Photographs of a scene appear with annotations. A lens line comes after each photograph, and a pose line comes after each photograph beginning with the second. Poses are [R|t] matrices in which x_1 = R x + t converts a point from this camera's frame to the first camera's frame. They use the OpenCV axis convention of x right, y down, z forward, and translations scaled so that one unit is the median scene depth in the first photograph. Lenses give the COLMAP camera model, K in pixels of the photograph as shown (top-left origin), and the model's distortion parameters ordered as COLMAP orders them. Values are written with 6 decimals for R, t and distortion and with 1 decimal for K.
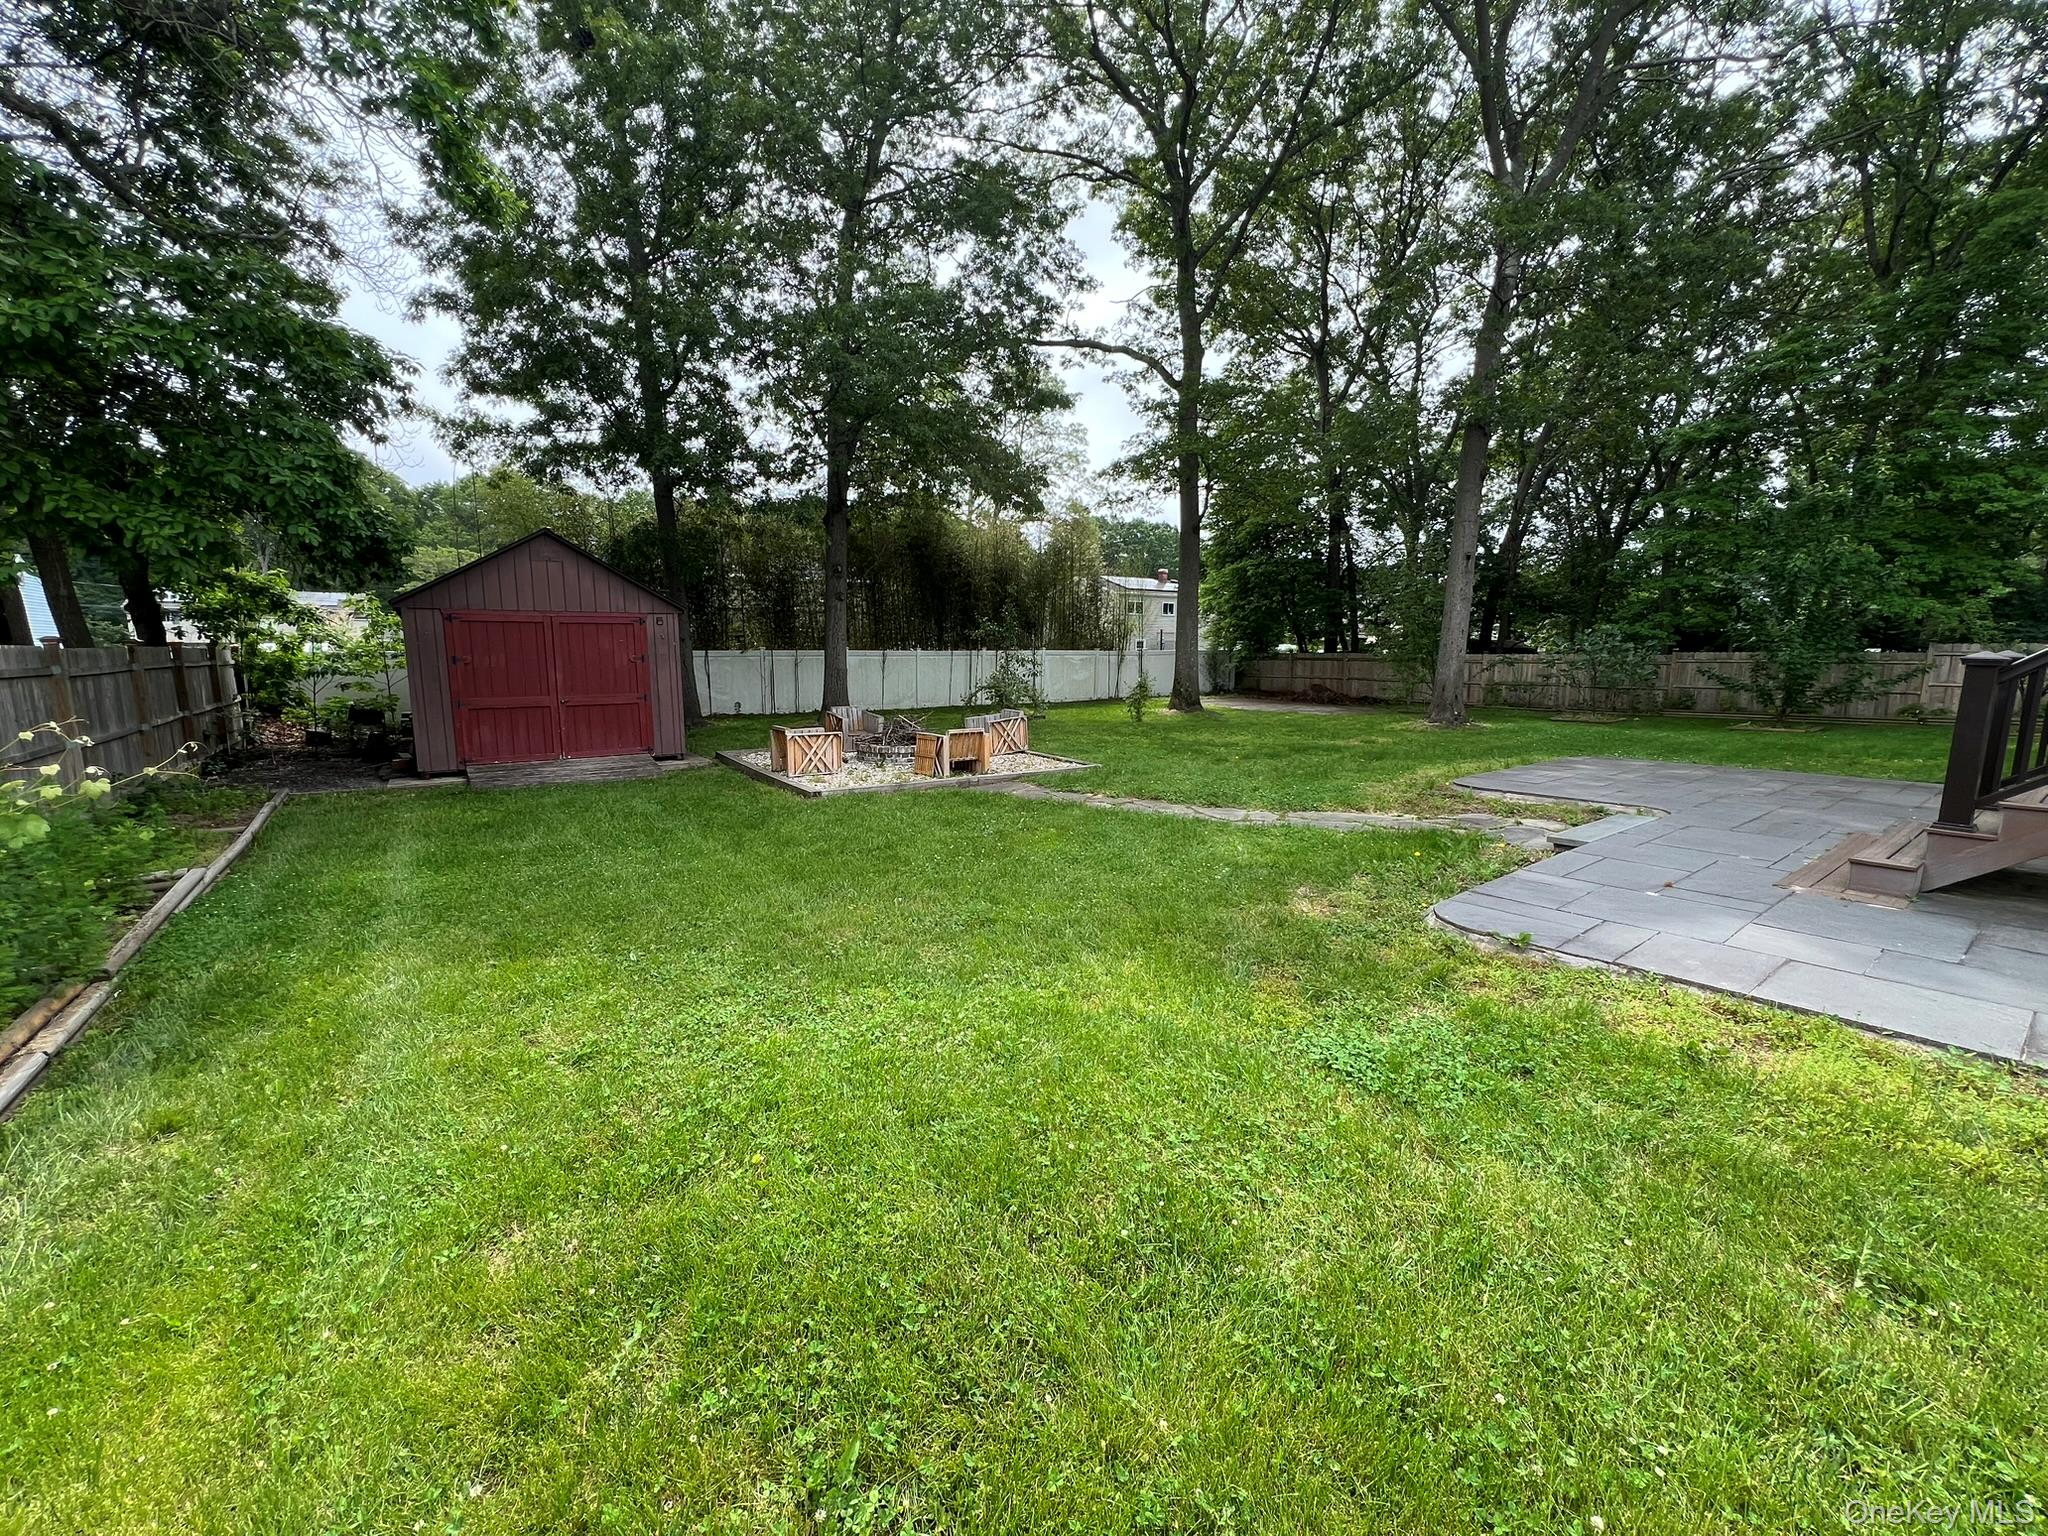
lens RADIAL K [[819.5, 0, 1033.0], [0, 819.5, 770.2], [0, 0, 1]] dist [-0.005790, 0.000885]
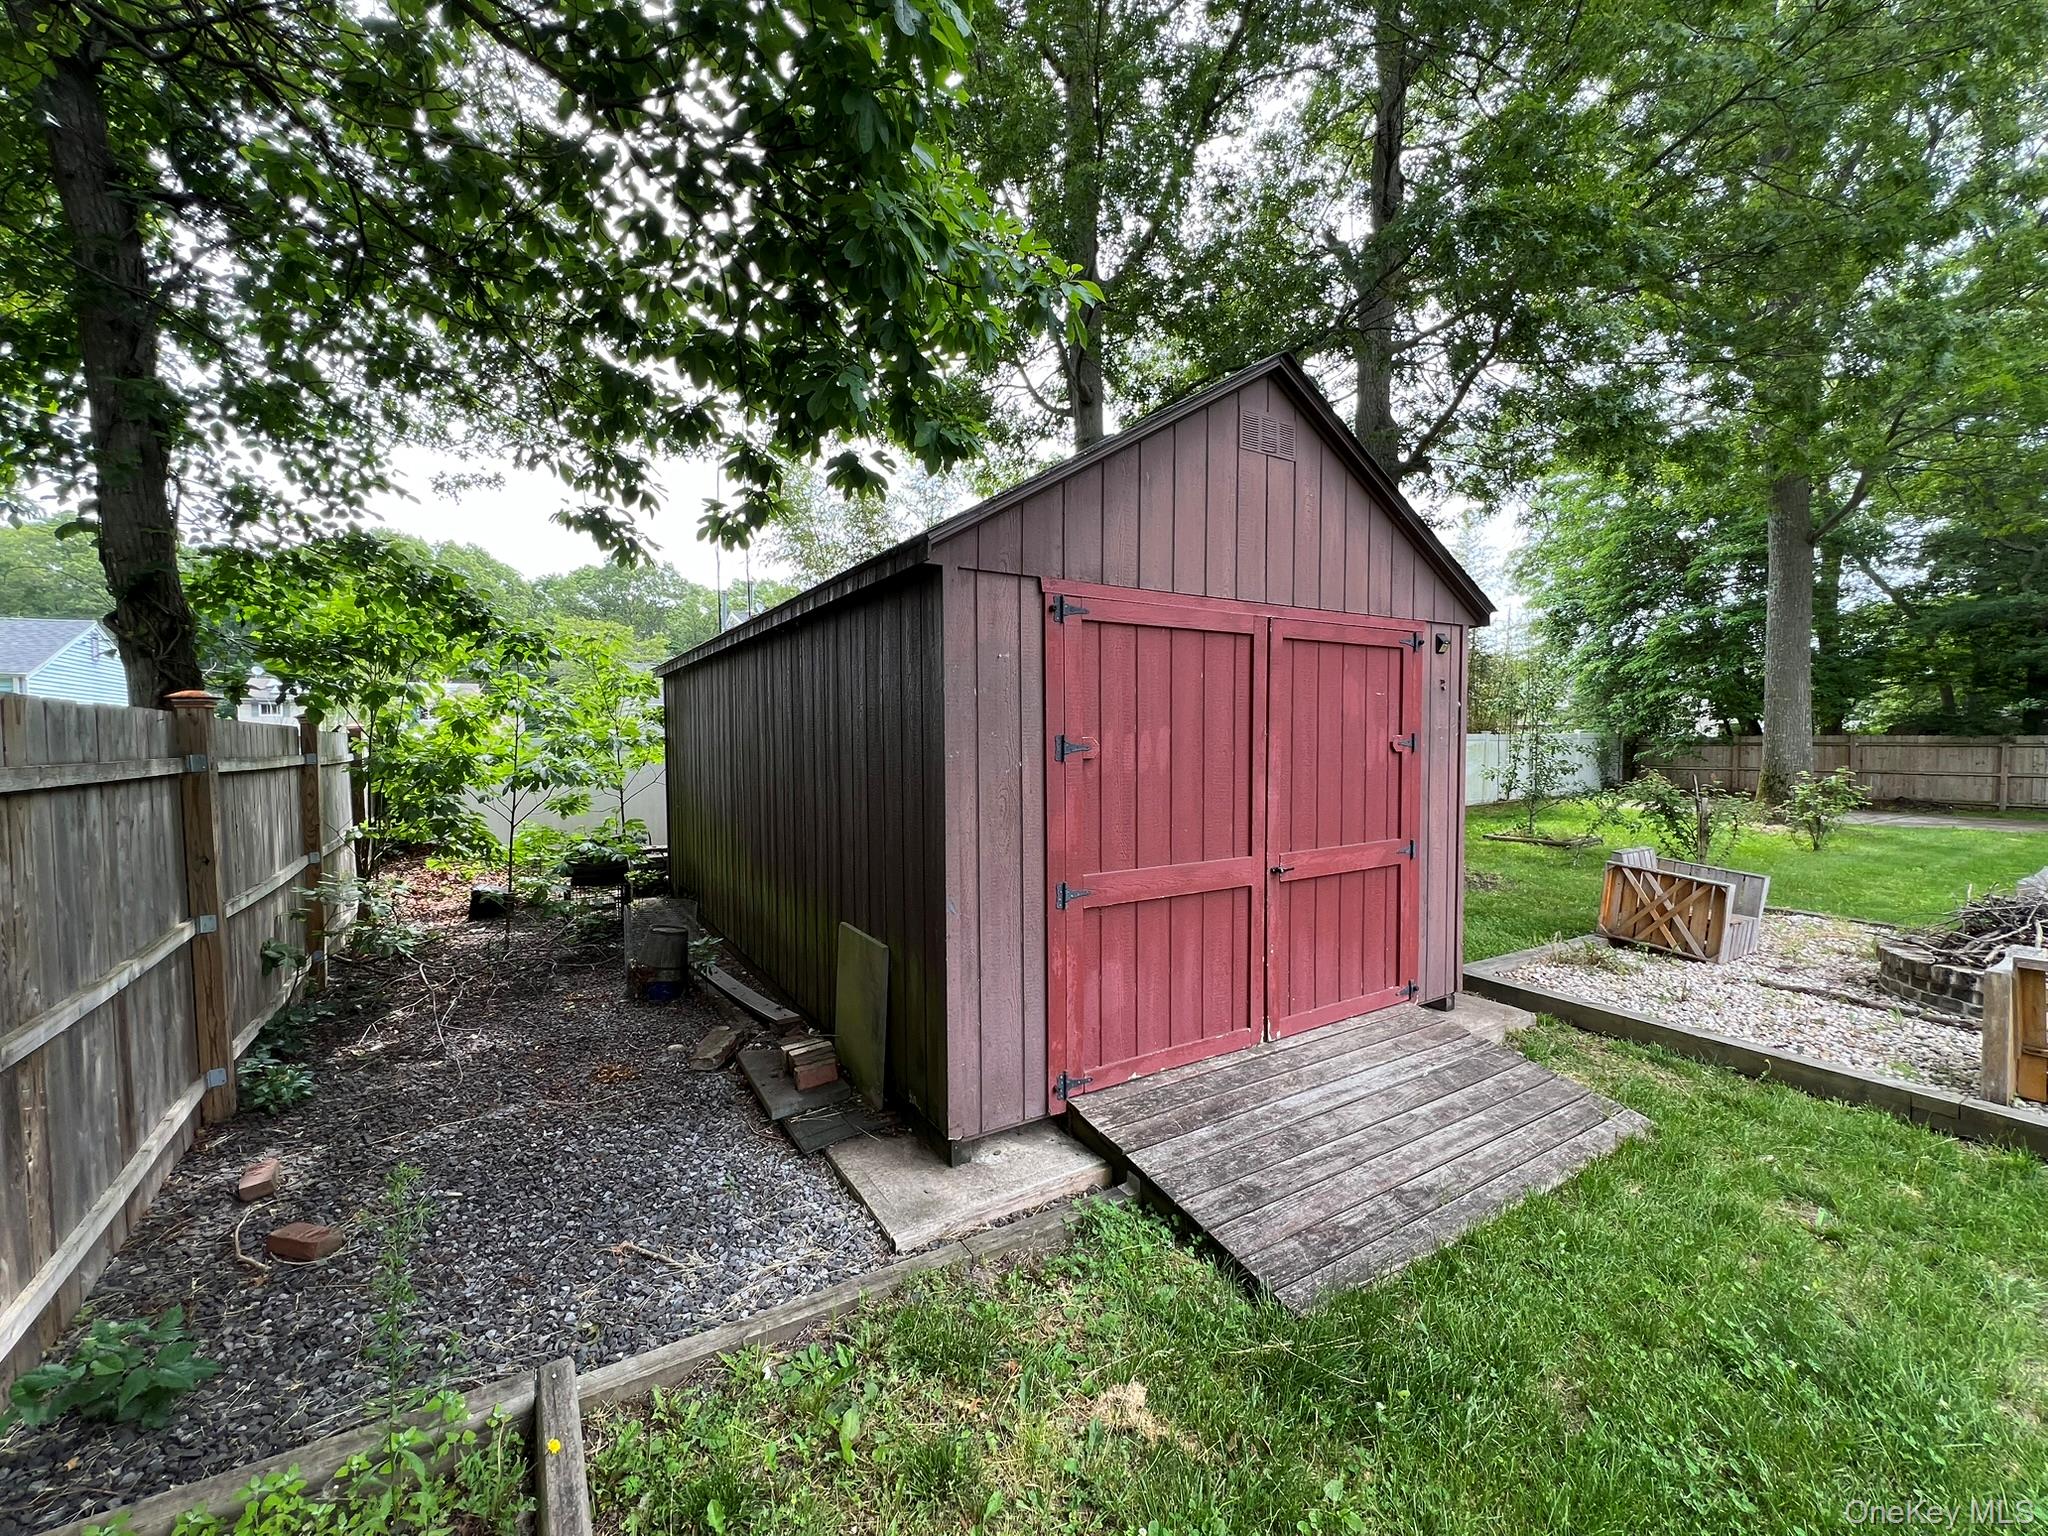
lens RADIAL K [[819.5, 0, 1029.4], [0, 819.5, 766.7], [0, 0, 1]] dist [-0.005790, 0.000885]
pose [[0.997481, -0.006309, -0.070651, -0.553223], [-0.001522, 0.993904, -0.110236, -0.075699], [0.070916, 0.110066, 0.991391, 0.557979]]
